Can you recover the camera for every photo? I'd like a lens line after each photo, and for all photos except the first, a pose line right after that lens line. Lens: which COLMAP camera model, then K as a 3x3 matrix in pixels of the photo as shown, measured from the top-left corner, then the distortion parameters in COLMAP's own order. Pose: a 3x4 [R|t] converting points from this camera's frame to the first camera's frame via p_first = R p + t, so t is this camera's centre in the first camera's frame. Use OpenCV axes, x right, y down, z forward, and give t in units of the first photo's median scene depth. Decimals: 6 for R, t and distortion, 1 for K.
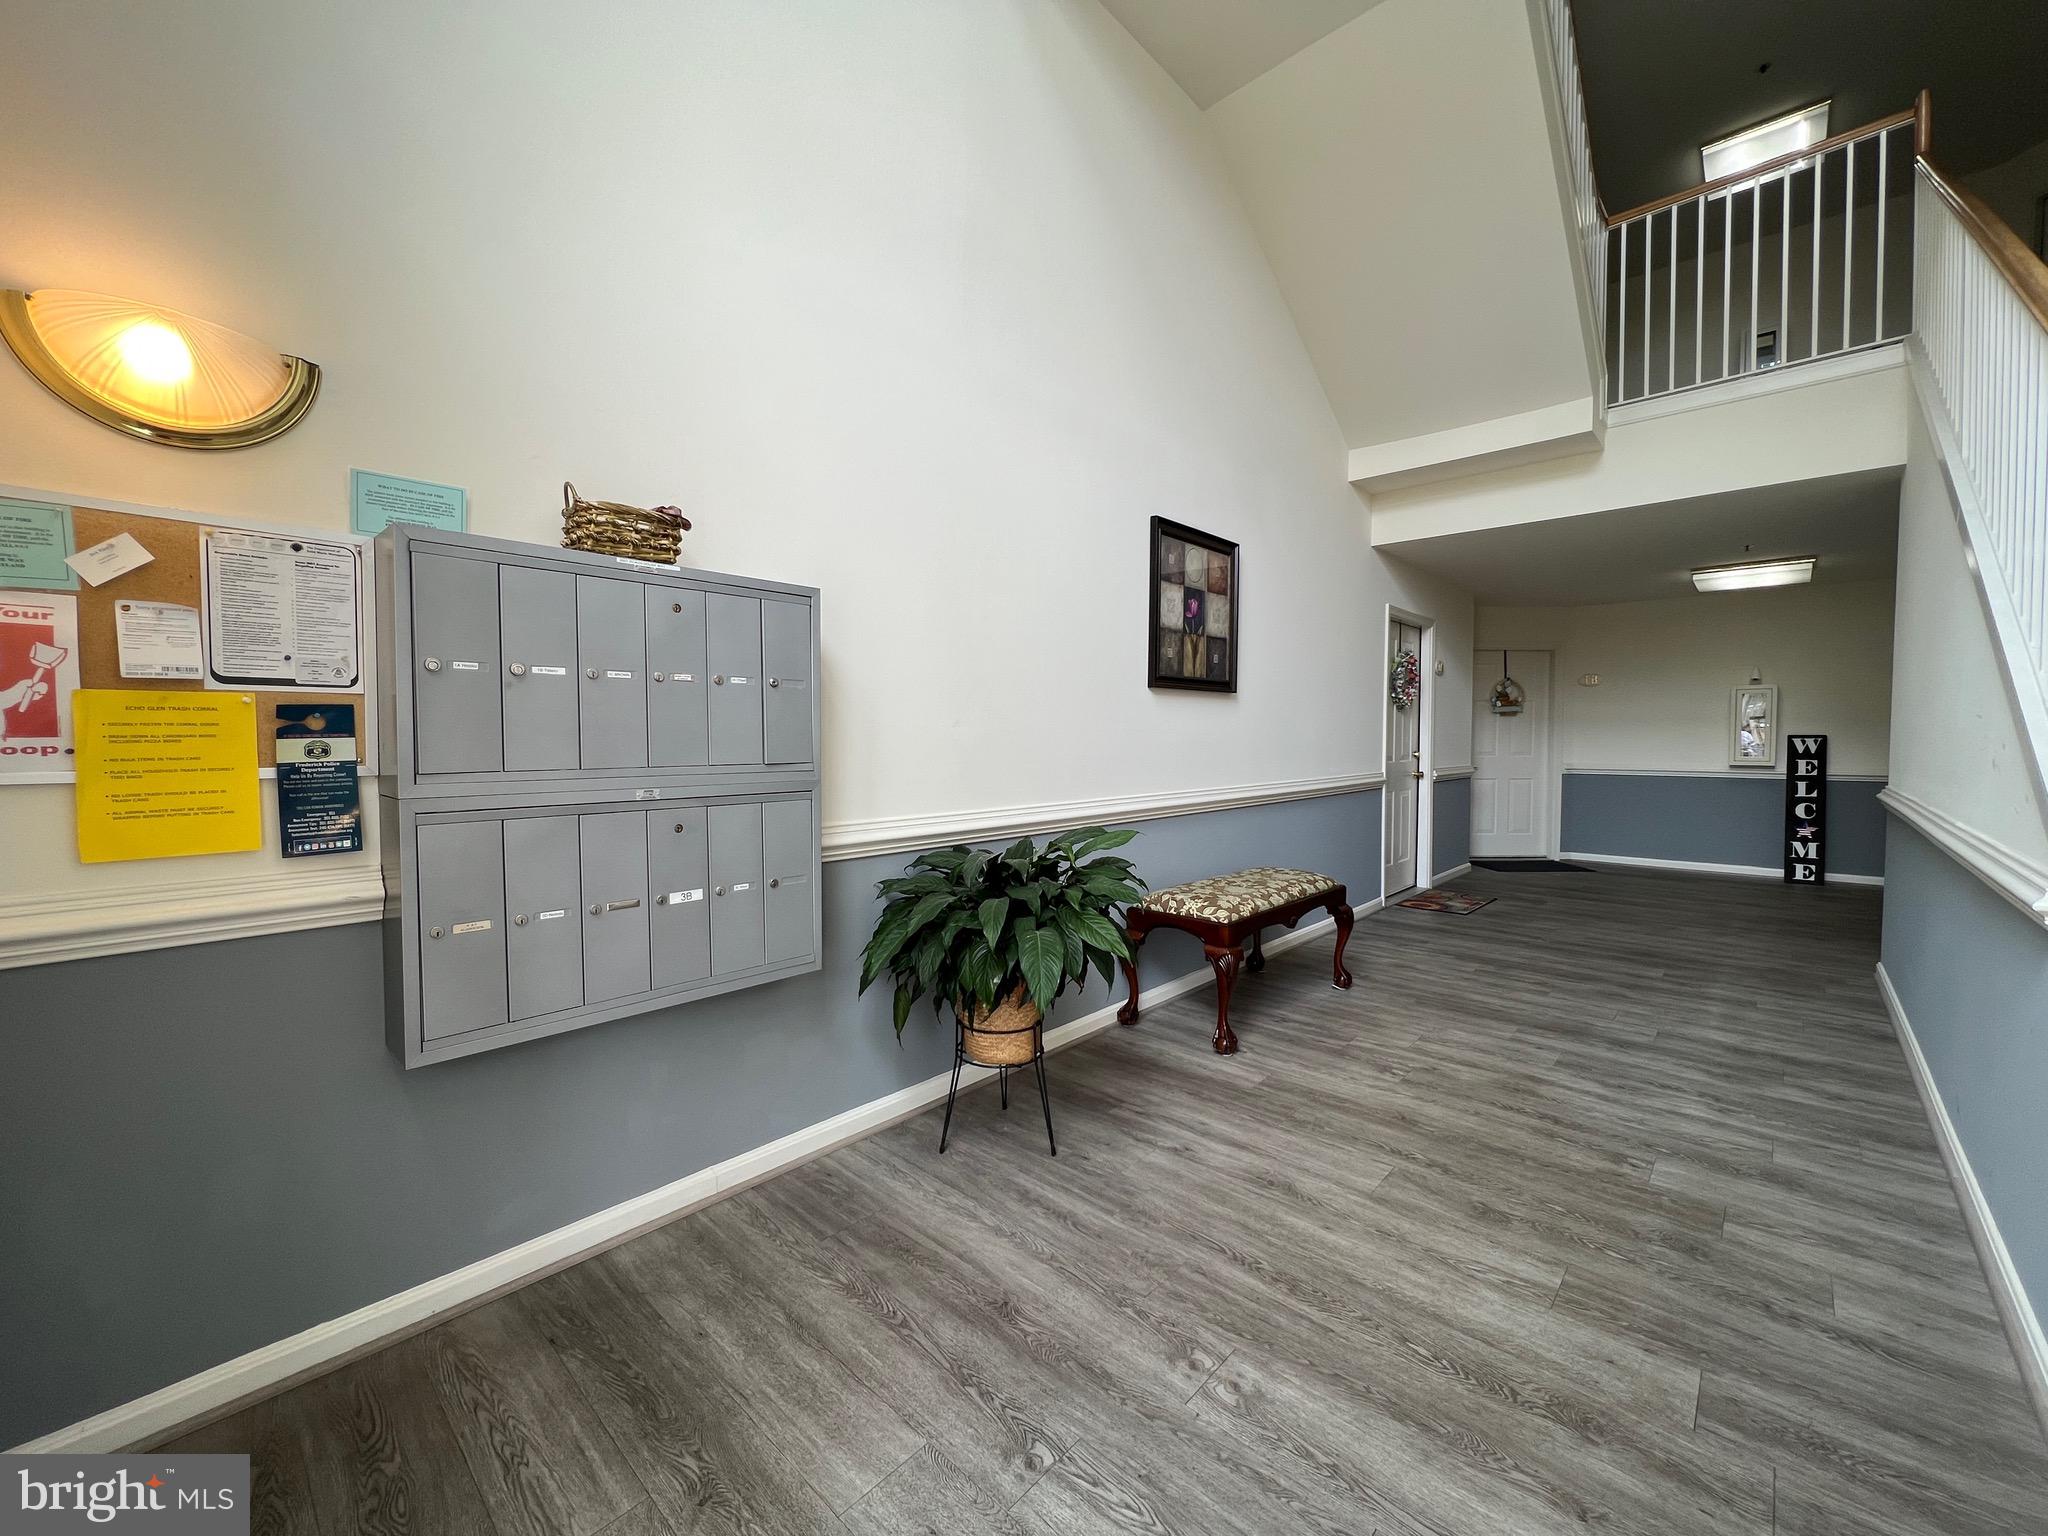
lens RADIAL K [[822.8, 0, 1016.7], [0, 822.8, 762.8], [0, 0, 1]] dist [-0.001009, -0.000001]
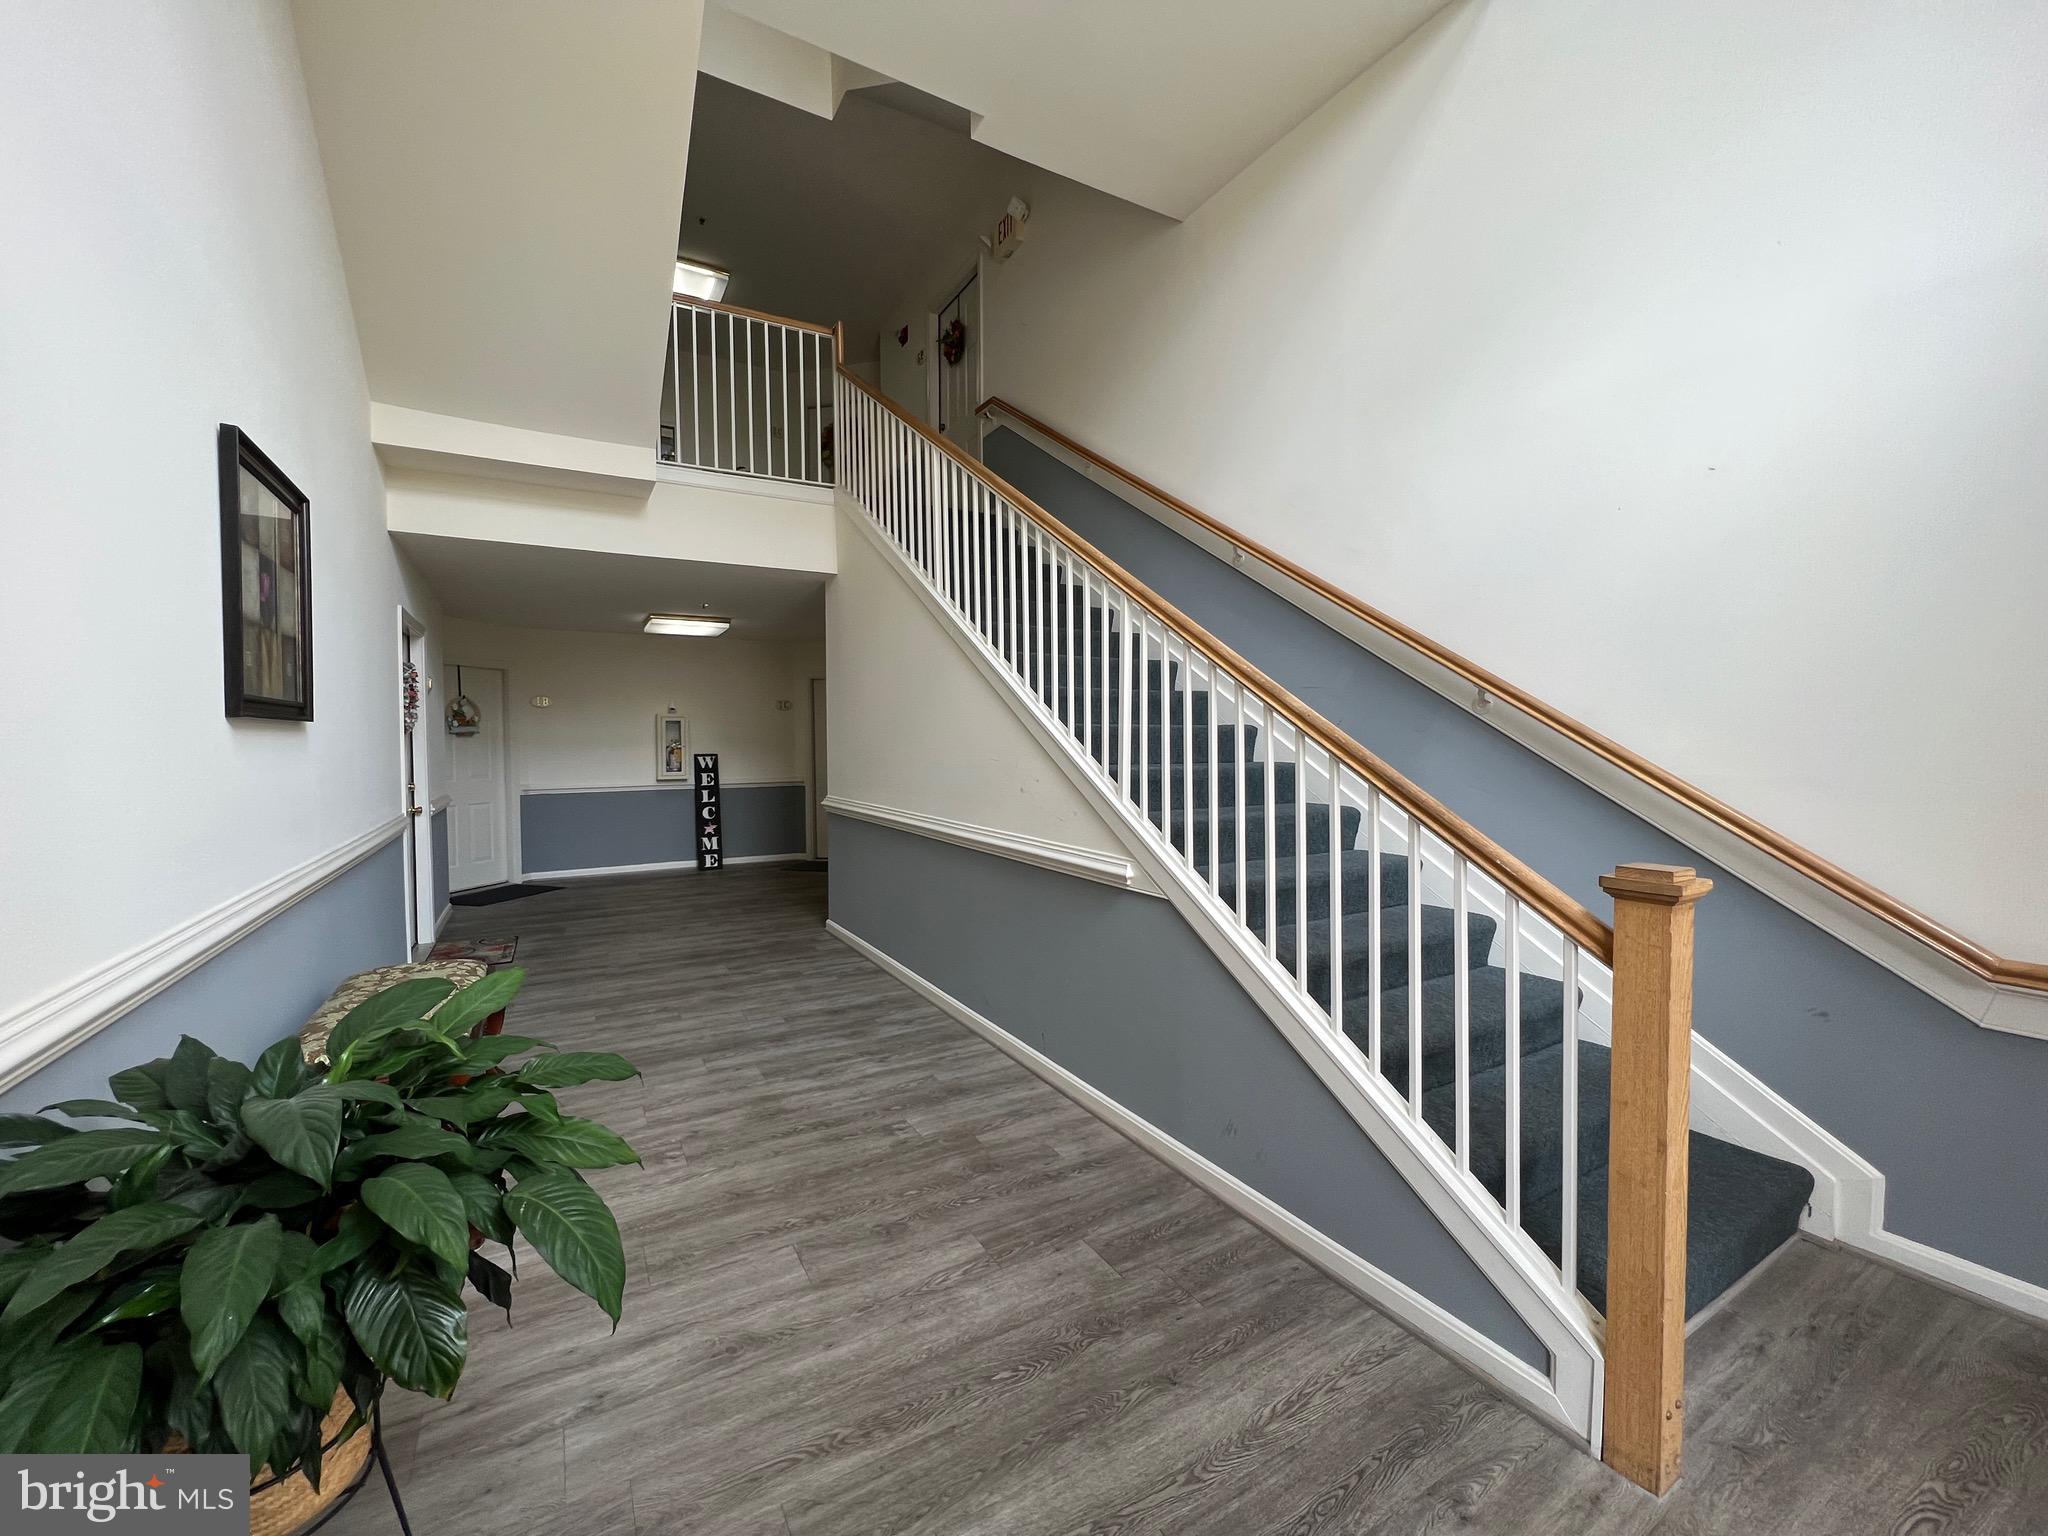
lens RADIAL K [[822.8, 0, 1016.7], [0, 822.8, 762.8], [0, 0, 1]] dist [-0.001009, -0.000001]
pose [[0.291402, -0.029056, 0.956159, -0.282331], [0.035939, 0.999165, 0.019410, -0.060574], [-0.955925, 0.028708, 0.292203, 0.354243]]
